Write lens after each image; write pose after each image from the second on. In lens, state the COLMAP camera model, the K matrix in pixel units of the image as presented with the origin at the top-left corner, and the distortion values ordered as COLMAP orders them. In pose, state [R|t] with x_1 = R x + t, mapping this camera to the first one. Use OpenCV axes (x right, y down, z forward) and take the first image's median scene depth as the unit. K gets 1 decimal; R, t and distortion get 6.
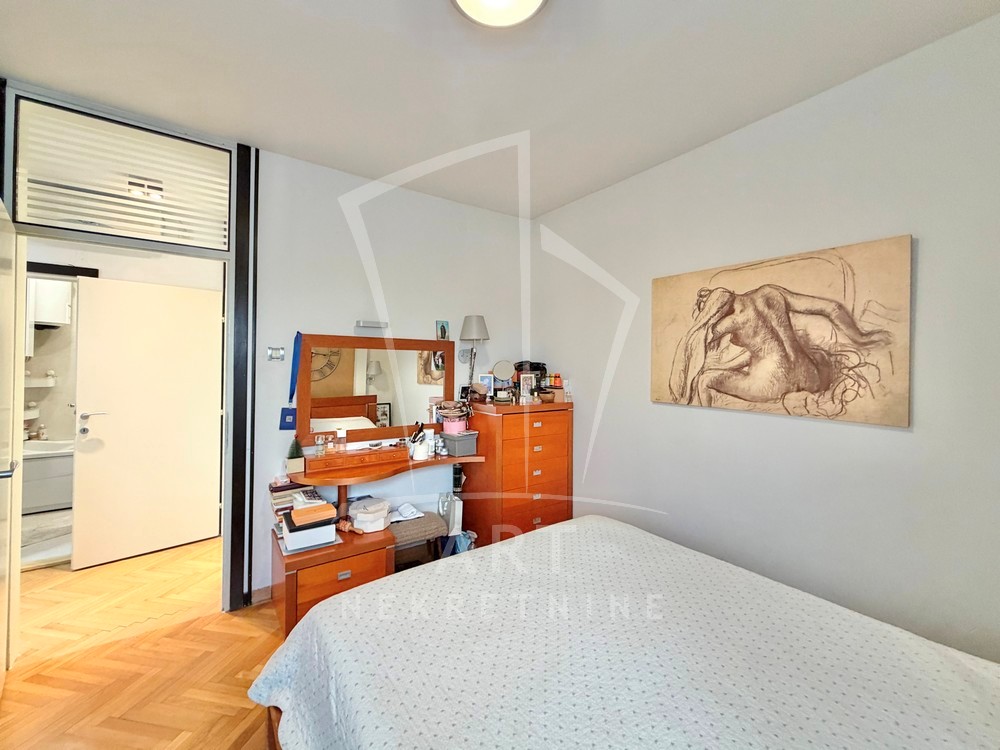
lens RADIAL K [[398.8, 0, 499.1], [0, 398.8, 372.7], [0, 0, 1]] dist [-0.000655, -0.000025]
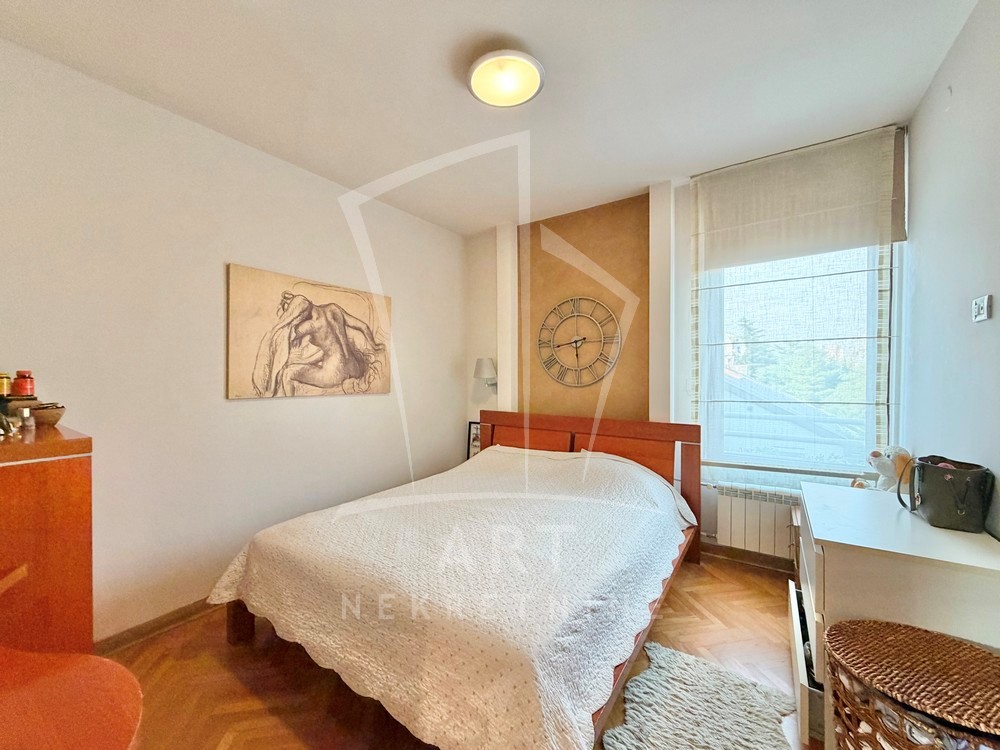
lens RADIAL K [[398.8, 0, 499.1], [0, 398.8, 372.7], [0, 0, 1]] dist [-0.000655, -0.000025]
pose [[-0.341270, -0.020516, 0.939741, -0.813900], [0.004431, 0.999716, 0.023435, -0.007472], [-0.939955, 0.012161, -0.341082, 0.897028]]
